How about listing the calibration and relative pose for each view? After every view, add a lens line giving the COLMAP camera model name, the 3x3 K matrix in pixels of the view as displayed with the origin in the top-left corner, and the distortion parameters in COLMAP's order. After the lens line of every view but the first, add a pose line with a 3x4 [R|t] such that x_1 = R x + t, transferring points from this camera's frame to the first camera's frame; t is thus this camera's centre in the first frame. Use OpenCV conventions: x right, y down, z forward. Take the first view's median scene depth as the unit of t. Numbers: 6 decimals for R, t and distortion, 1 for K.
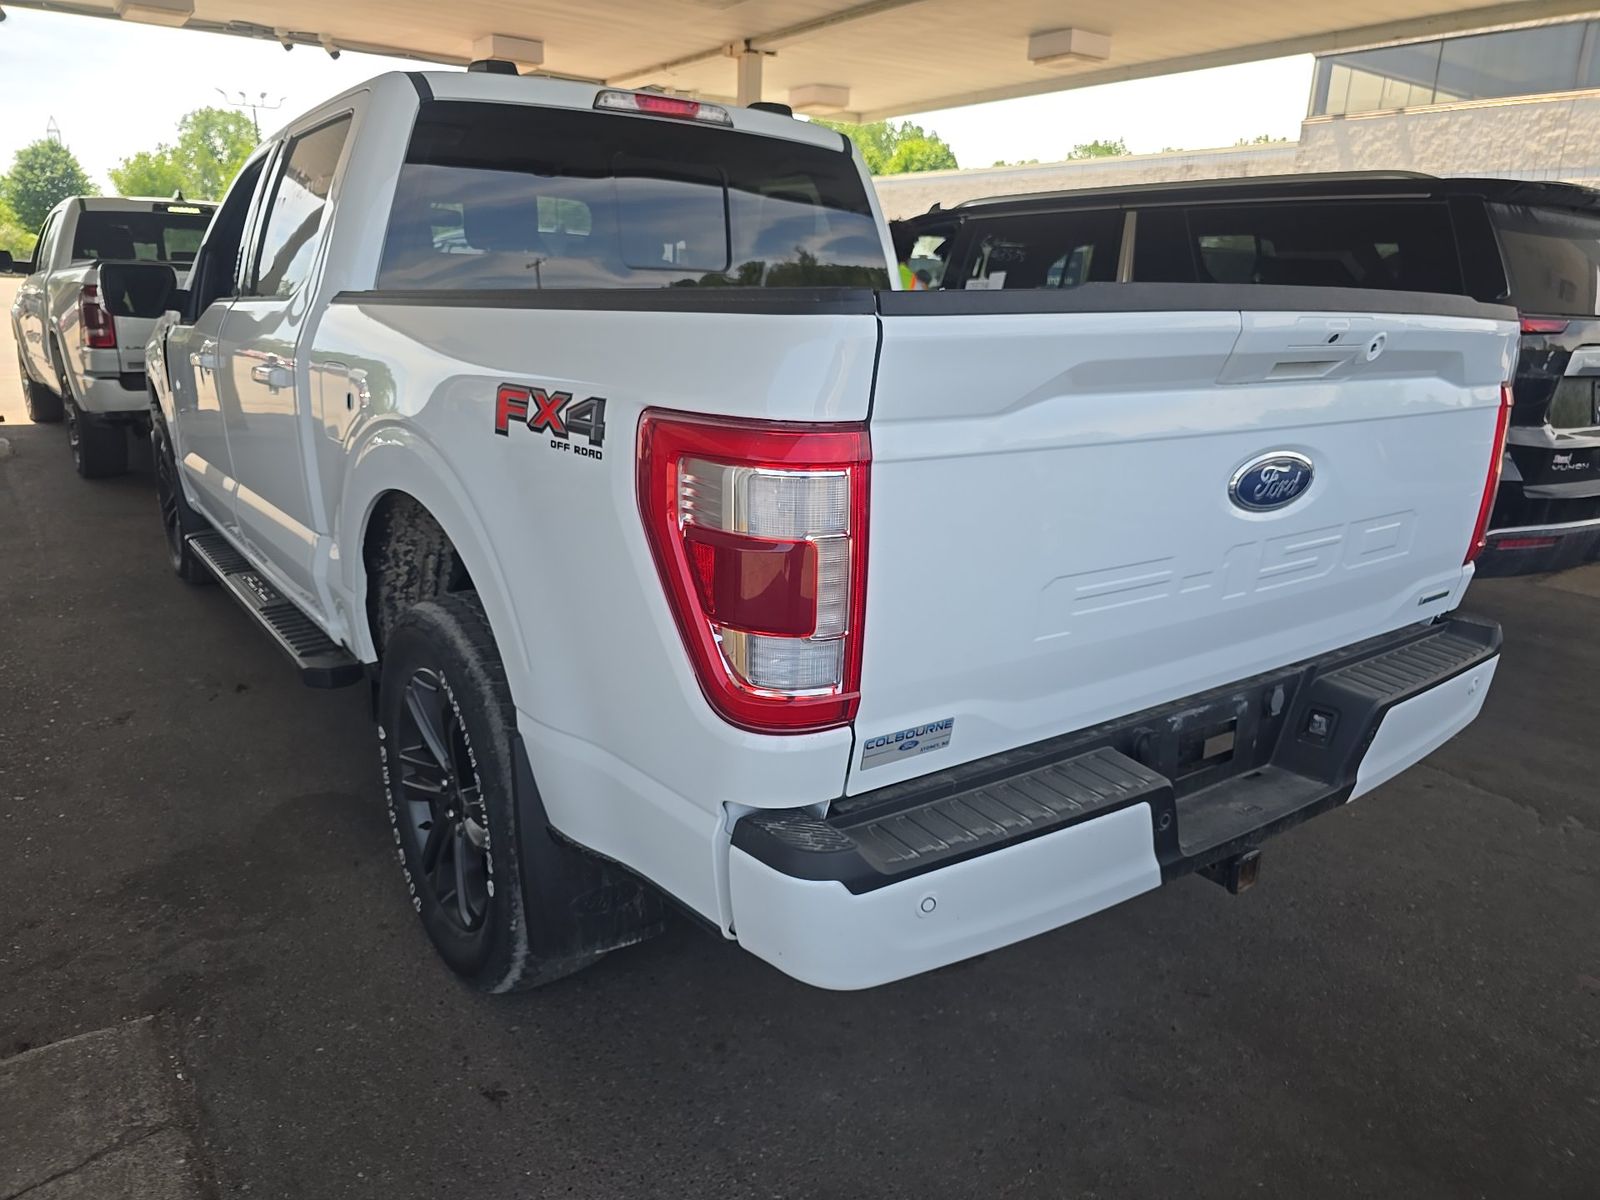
lens RADIAL K [[1092.6, 0, 793.7], [0, 1092.6, 558.7], [0, 0, 1]] dist [0.050177, -0.046860]
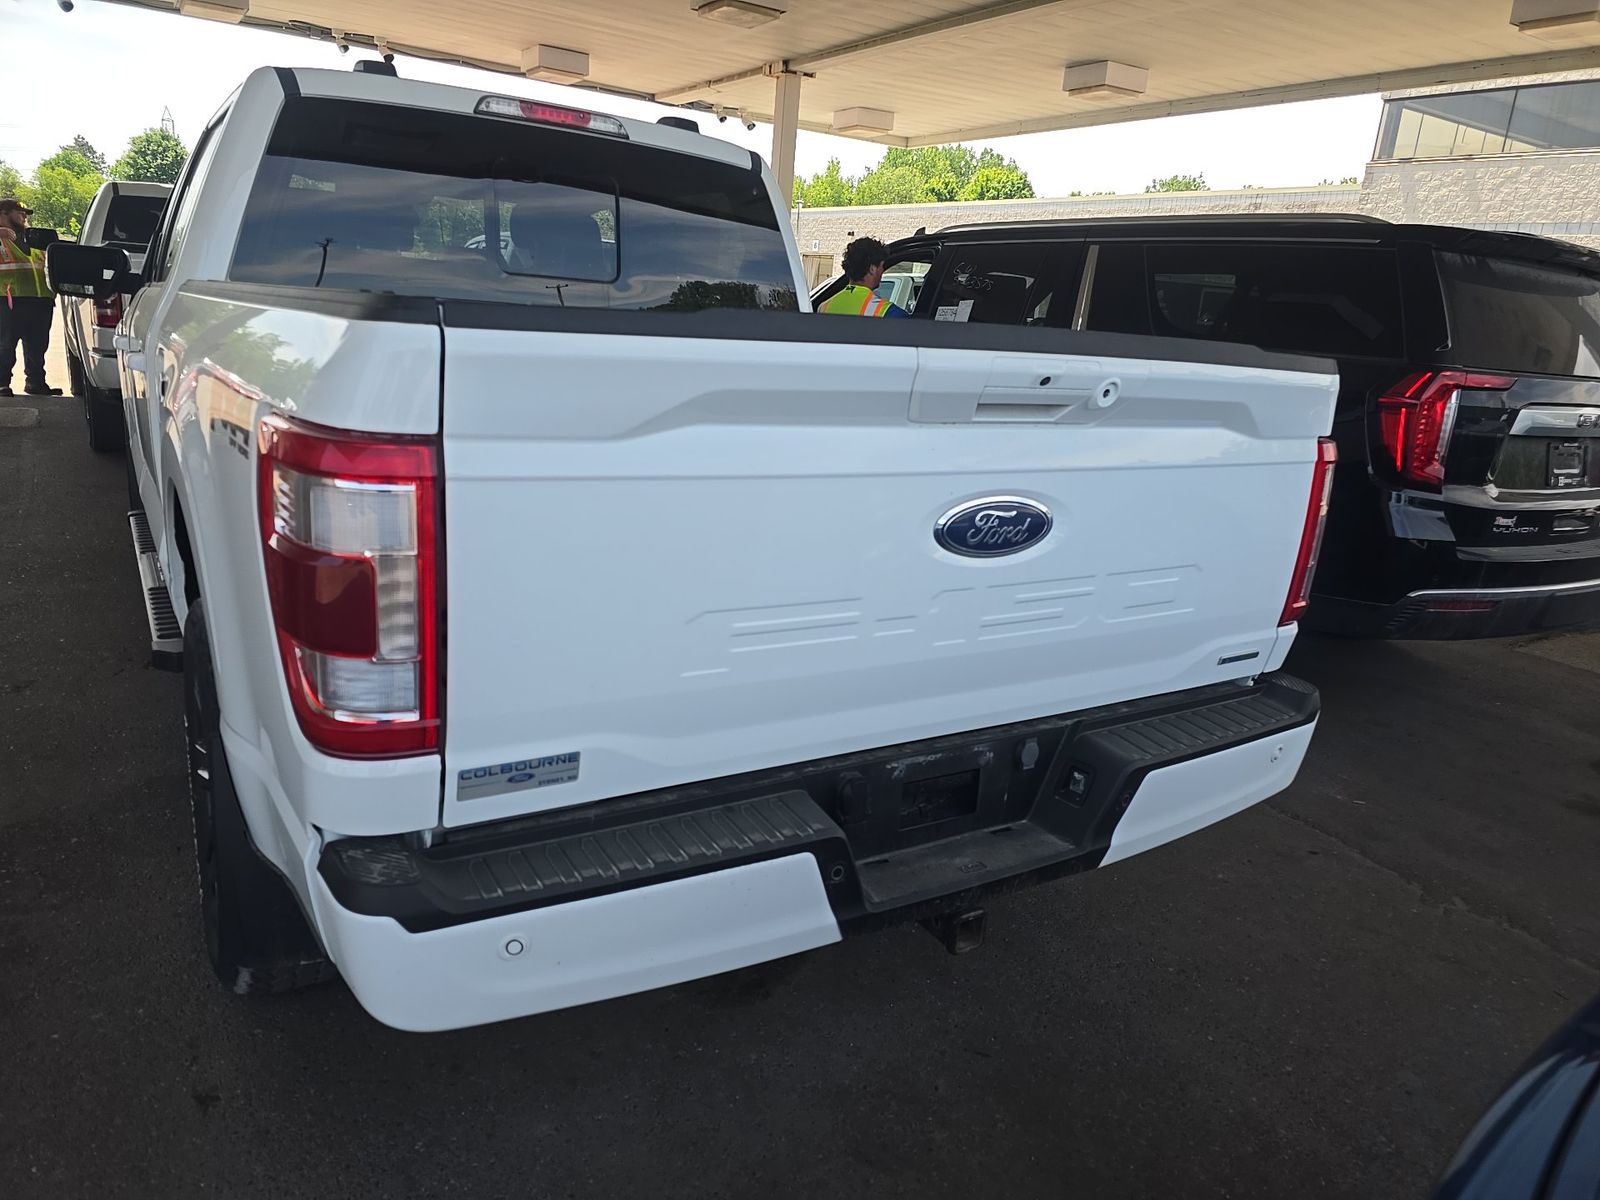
lens RADIAL K [[1067.0, 0, 796.2], [0, 1067.0, 555.4], [0, 0, 1]] dist [0.079863, -0.066916]
pose [[0.996476, 0.064021, -0.054186, 0.207423], [-0.064728, 0.997838, -0.011391, -0.015337], [0.053339, 0.014859, 0.998466, 0.038396]]
